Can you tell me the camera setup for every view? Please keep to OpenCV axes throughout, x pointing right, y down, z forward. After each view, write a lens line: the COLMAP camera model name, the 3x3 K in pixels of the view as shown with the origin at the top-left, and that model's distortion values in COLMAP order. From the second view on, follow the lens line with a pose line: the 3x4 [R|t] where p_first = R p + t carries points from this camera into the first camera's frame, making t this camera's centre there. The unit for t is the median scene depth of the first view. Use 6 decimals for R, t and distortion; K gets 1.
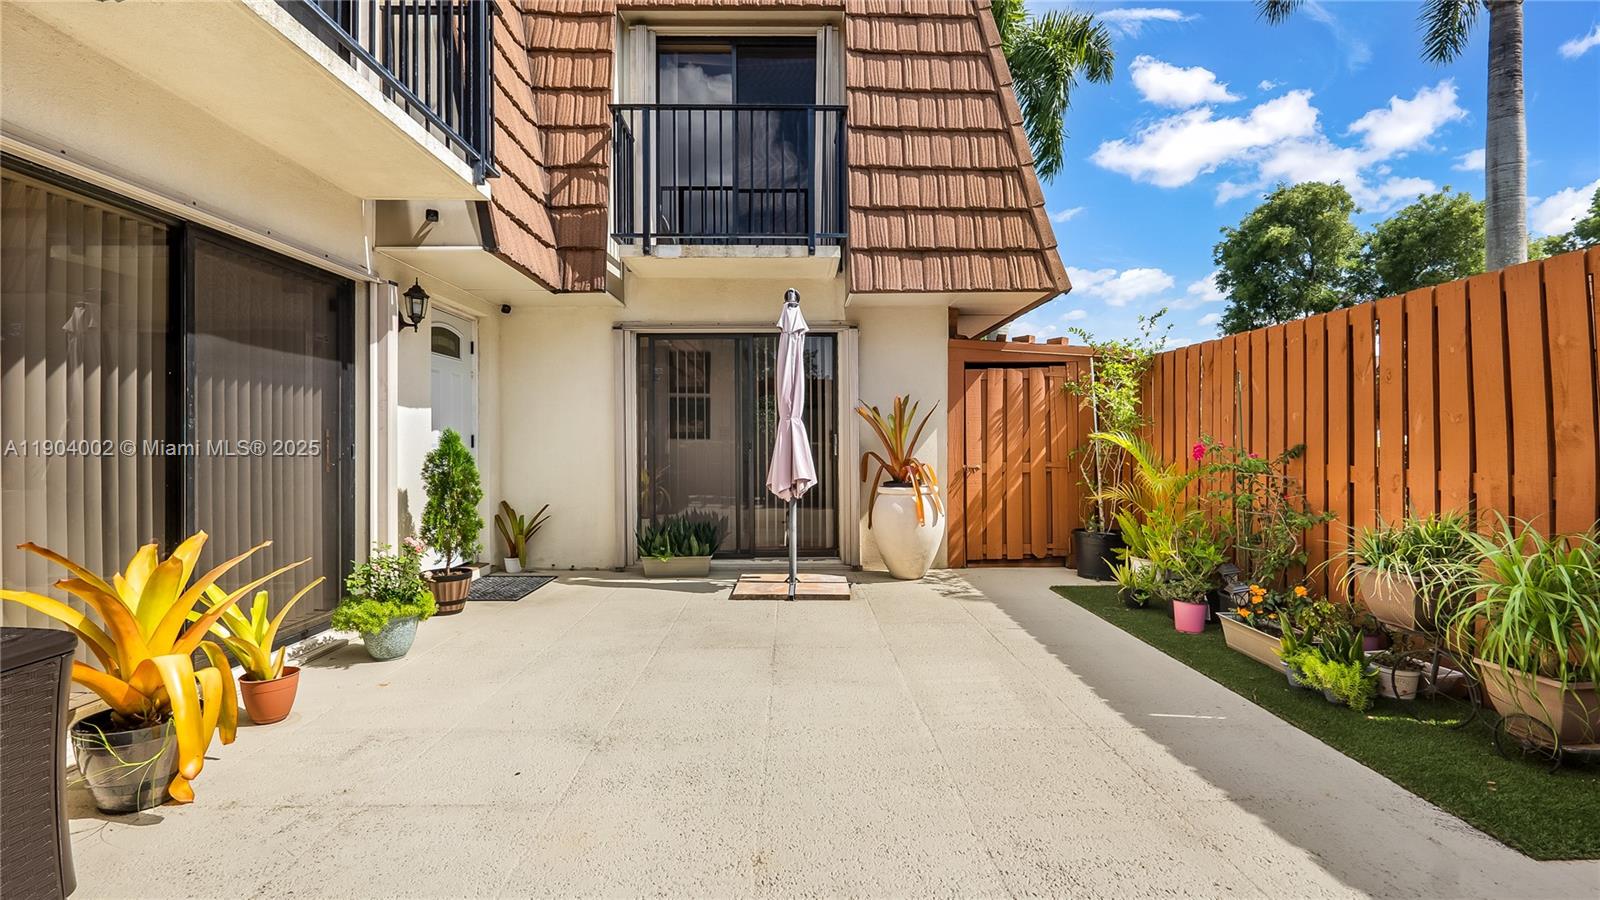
lens RADIAL K [[750.9, 0, 800.0], [0, 750.9, 450.0], [0, 0, 1]] dist [0.000585, 0.000099]
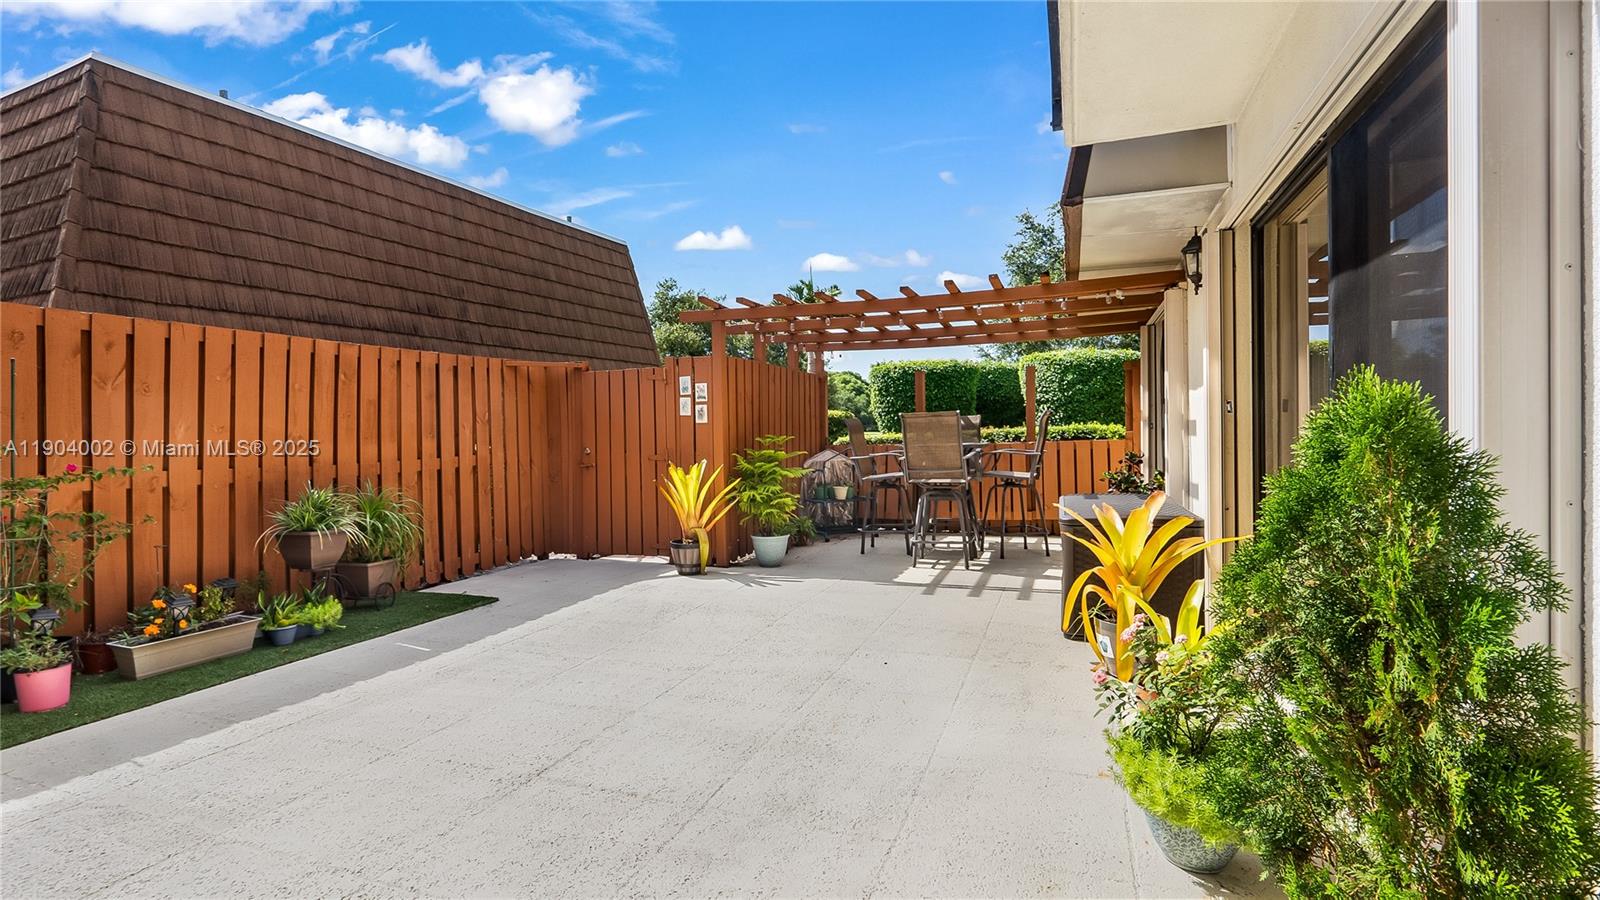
lens RADIAL K [[750.9, 0, 800.0], [0, 750.9, 450.0], [0, 0, 1]] dist [0.000585, 0.000099]
pose [[-0.935323, 0.008510, 0.353694, -0.615020], [0.021237, 0.999258, 0.032119, -0.027318], [-0.353158, 0.037553, -0.934810, 1.999315]]
